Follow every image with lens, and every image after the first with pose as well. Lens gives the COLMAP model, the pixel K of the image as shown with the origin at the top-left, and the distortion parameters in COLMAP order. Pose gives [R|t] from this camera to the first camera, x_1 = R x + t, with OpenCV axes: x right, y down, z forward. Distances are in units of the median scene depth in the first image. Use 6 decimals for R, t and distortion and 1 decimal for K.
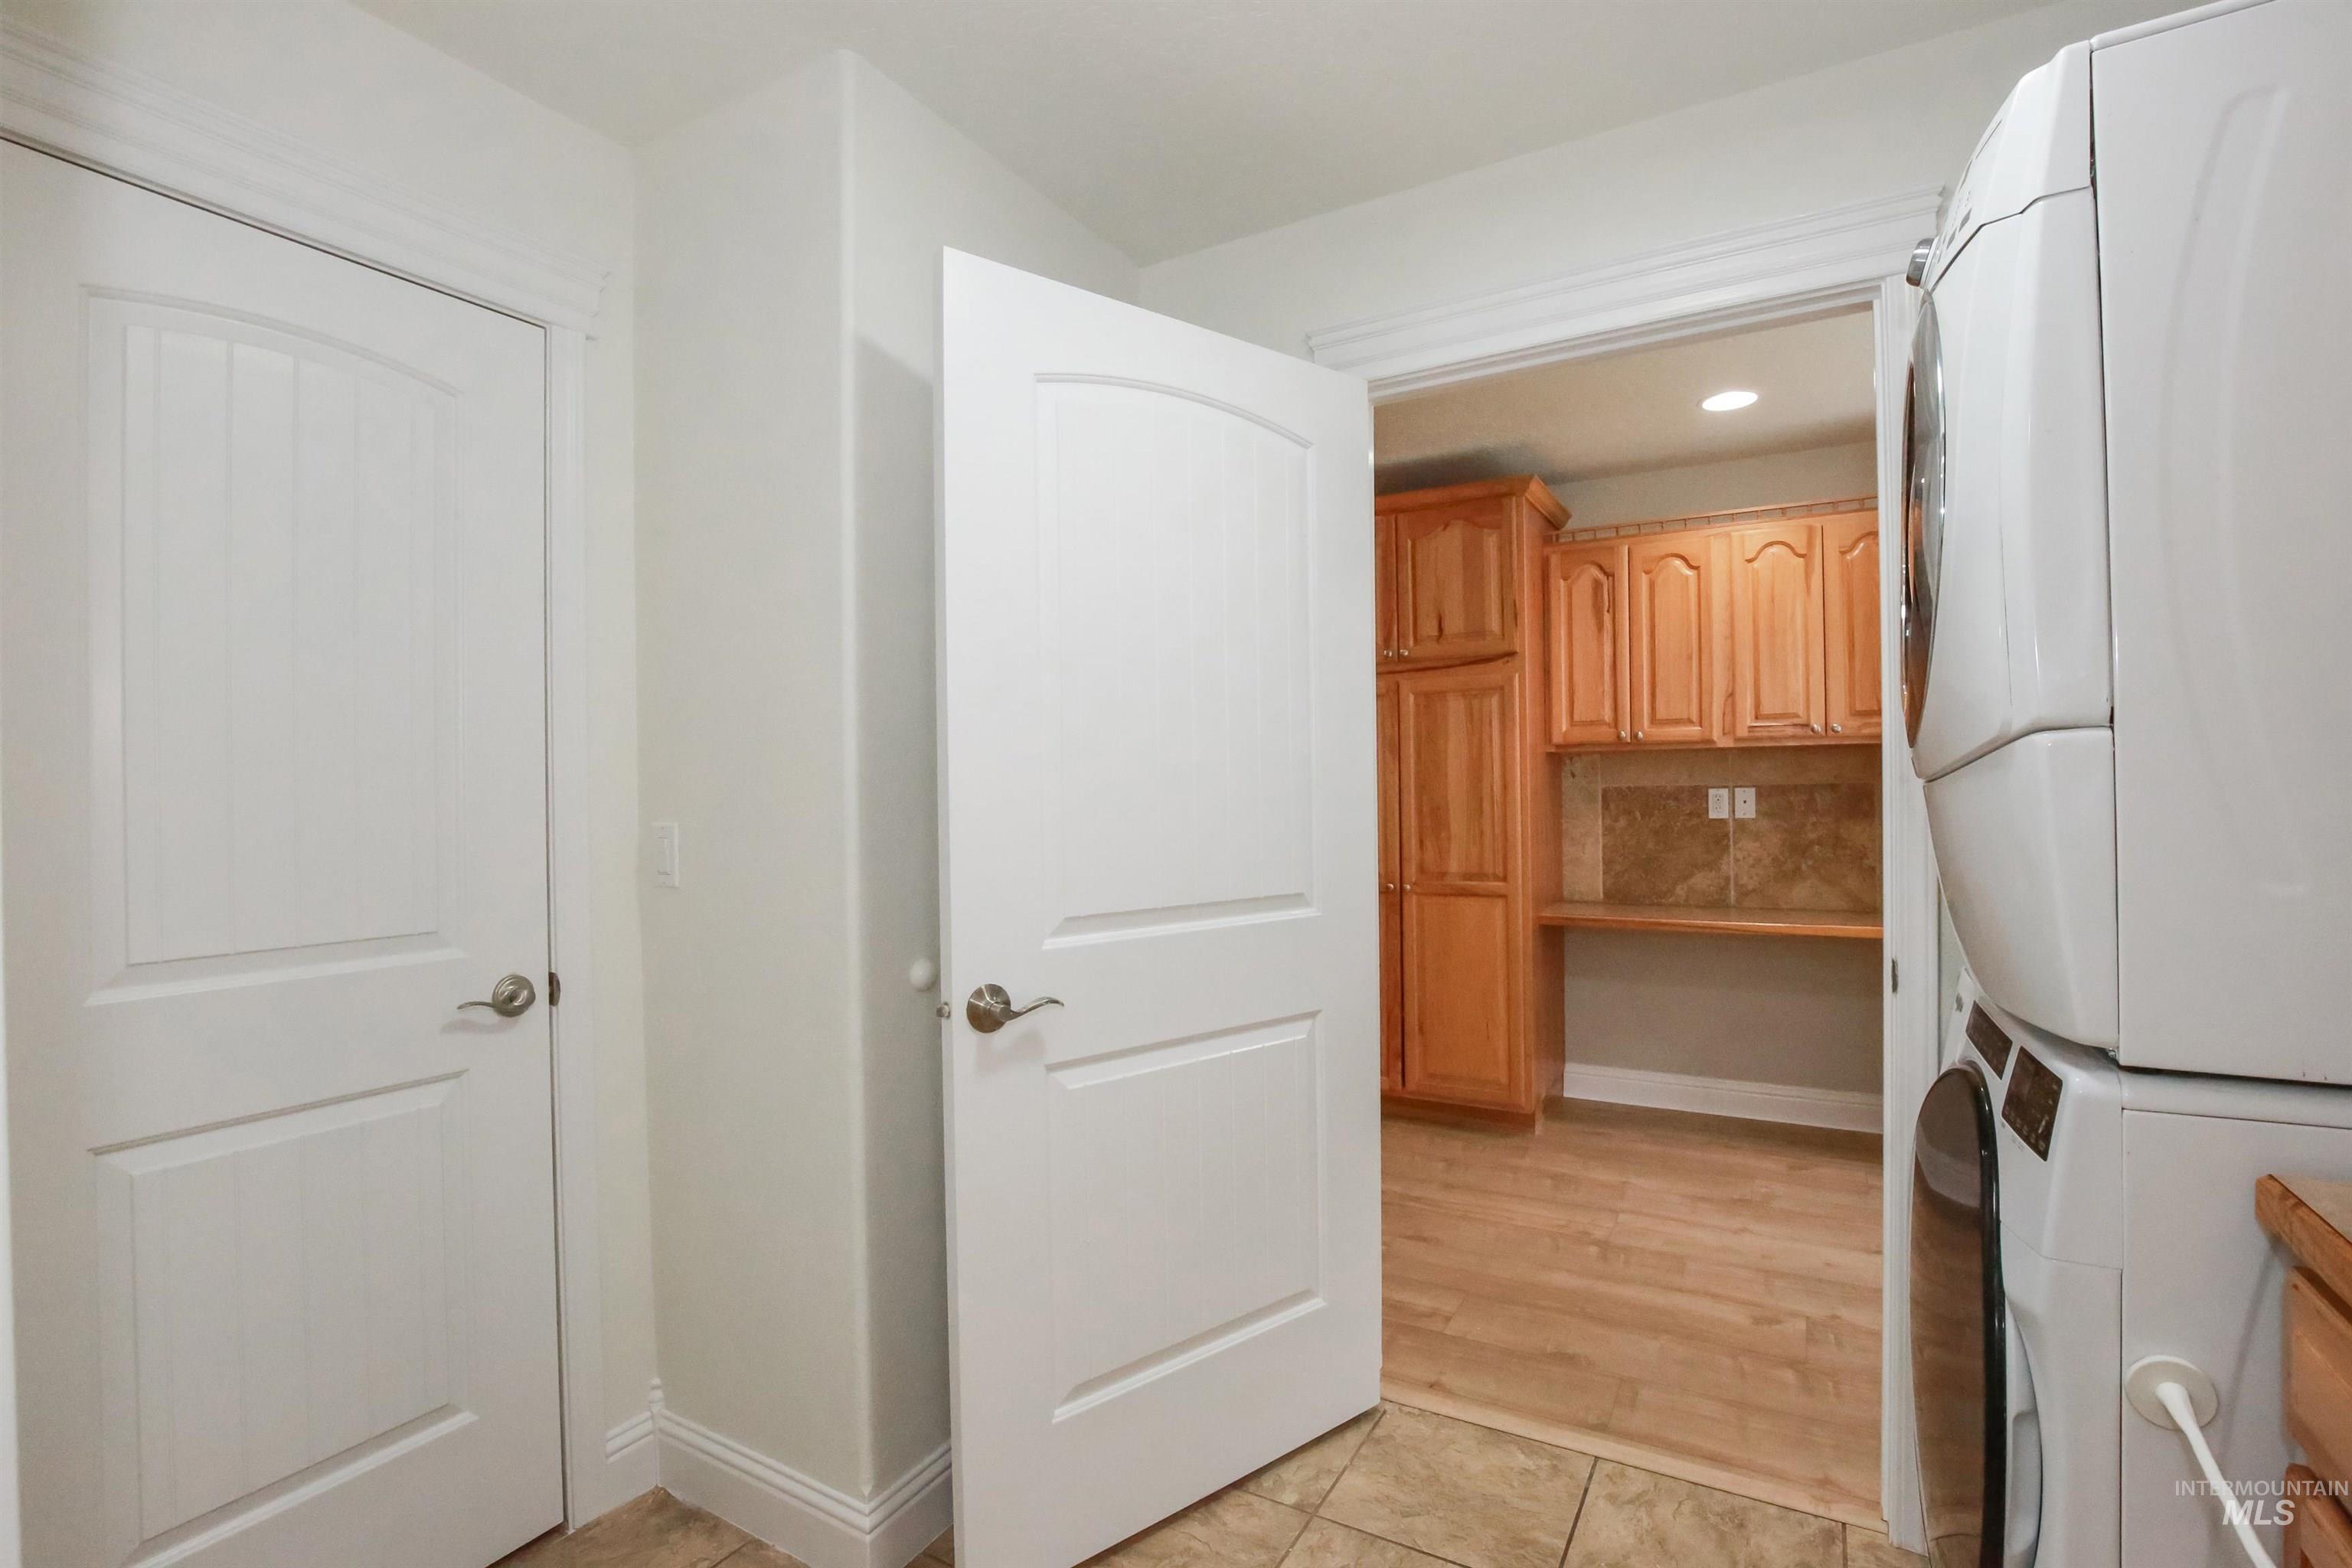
lens RADIAL K [[1082.8, 0, 1192.5], [0, 1082.8, 784.2], [0, 0, 1]] dist [-0.037443, 0.008430]
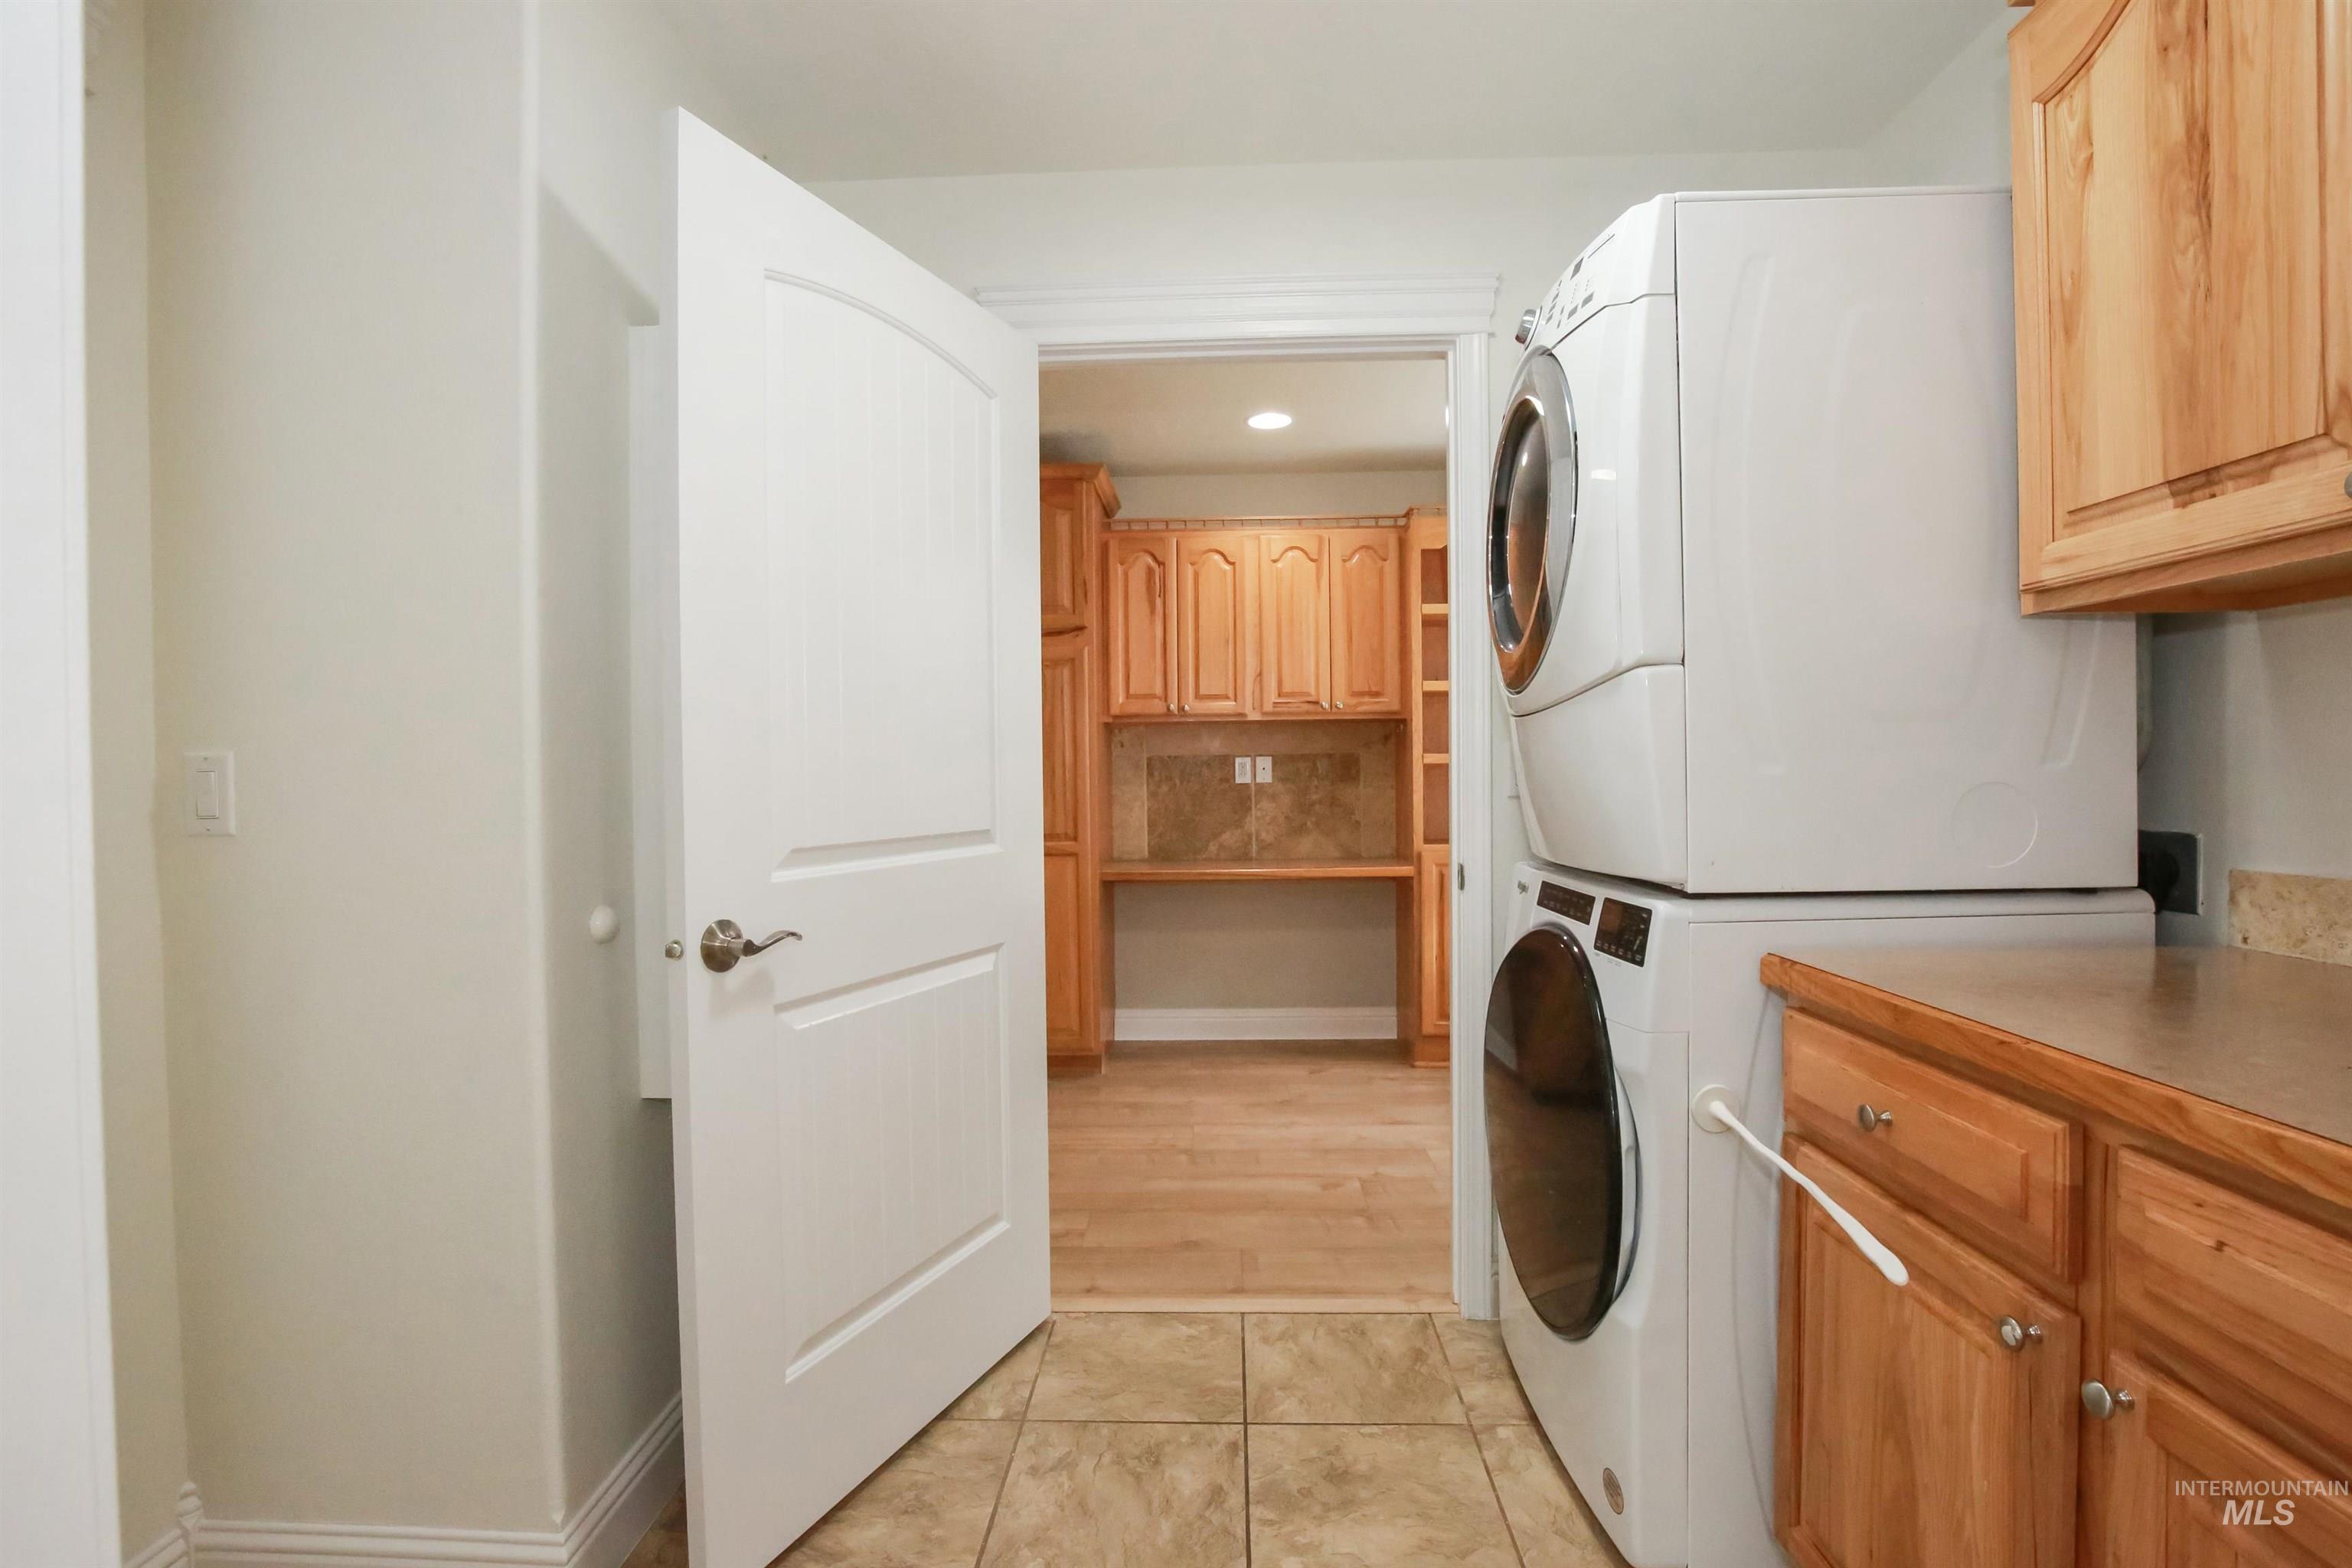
lens RADIAL K [[1082.8, 0, 1187.6], [0, 1082.8, 783.0], [0, 0, 1]] dist [-0.037443, 0.008430]
pose [[0.882204, -0.001699, 0.470864, -0.215056], [-0.000618, 0.999988, 0.004764, 0.050911], [-0.470867, -0.004494, 0.882193, 0.002682]]
